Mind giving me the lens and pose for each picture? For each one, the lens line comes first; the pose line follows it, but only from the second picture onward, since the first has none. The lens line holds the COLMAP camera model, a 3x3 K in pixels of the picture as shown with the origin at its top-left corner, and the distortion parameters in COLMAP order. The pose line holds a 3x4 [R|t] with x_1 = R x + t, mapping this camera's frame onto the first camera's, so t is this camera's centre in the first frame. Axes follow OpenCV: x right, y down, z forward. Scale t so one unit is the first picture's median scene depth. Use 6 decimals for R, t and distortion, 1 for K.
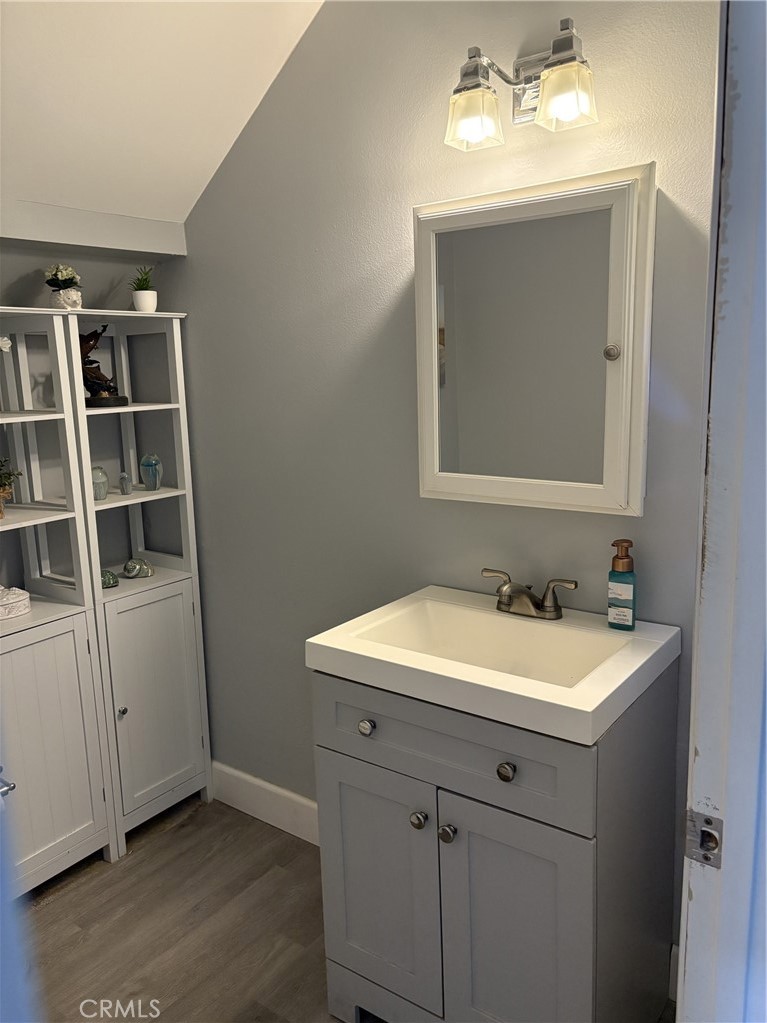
lens RADIAL K [[787.5, 0, 383.5], [0, 787.5, 511.5], [0, 0, 1]] dist [0.006111, 0.001638]
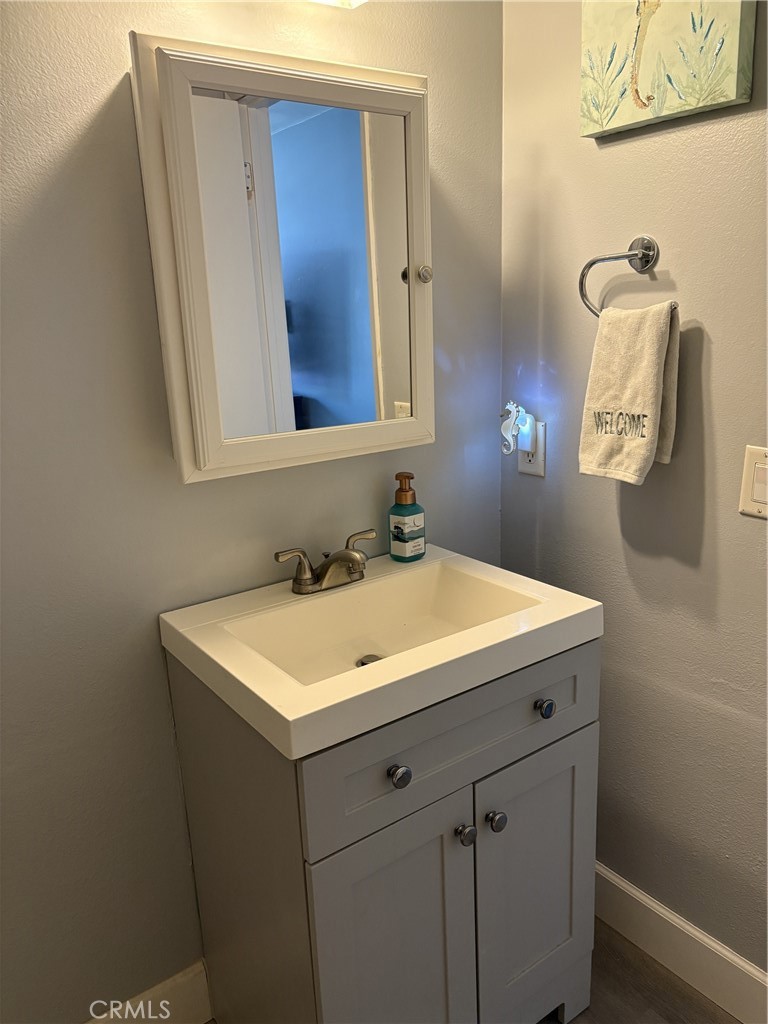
lens RADIAL K [[788.3, 0, 384.0], [0, 788.3, 512.0], [0, 0, 1]] dist [0.006111, 0.001638]
pose [[0.297425, -0.233102, 0.925852, -0.613295], [0.210207, 0.961929, 0.174657, -0.089578], [-0.931317, 0.142673, 0.335101, 0.691172]]
